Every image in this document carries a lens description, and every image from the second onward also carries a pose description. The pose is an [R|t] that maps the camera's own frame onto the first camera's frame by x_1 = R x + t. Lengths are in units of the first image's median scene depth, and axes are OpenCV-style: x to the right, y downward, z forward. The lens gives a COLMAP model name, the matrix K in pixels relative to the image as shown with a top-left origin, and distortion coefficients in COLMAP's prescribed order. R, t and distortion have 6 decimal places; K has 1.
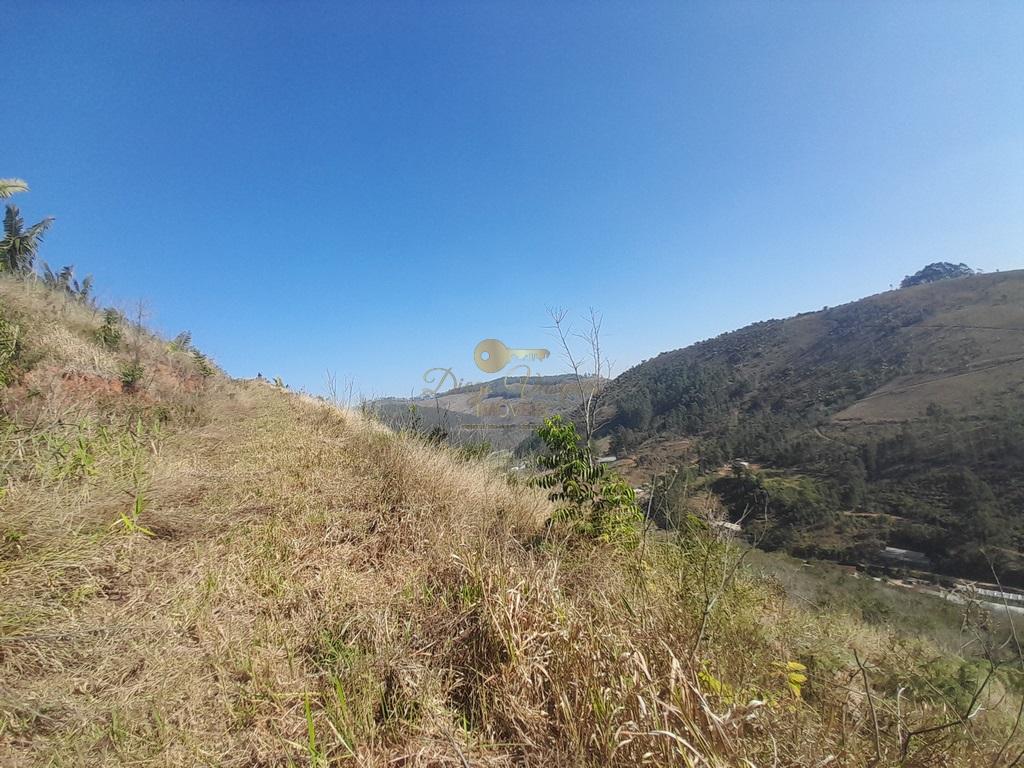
lens RADIAL K [[396.4, 0, 513.9], [0, 396.4, 390.2], [0, 0, 1]] dist [0.018860, -0.015055]
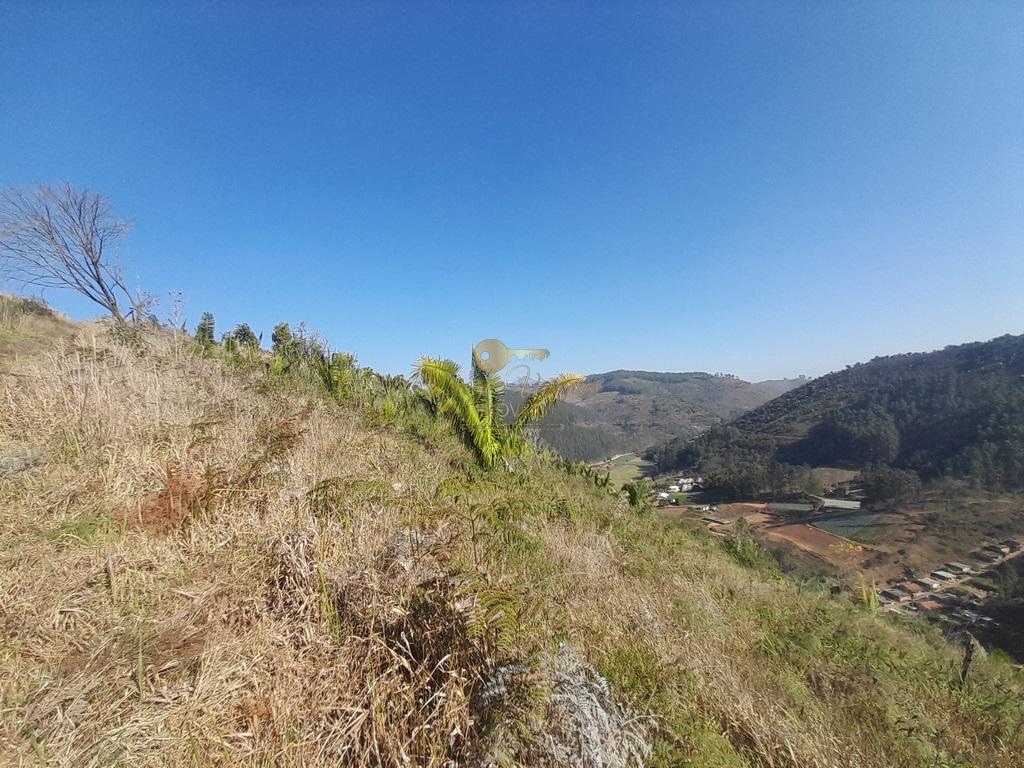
lens RADIAL K [[396.4, 0, 513.9], [0, 396.4, 390.2], [0, 0, 1]] dist [0.018860, -0.015055]
pose [[0.971664, 0.084380, -0.220791, -0.123184], [-0.077813, 0.996232, 0.038291, -0.007001], [0.223190, -0.020025, 0.974569, 0.117276]]
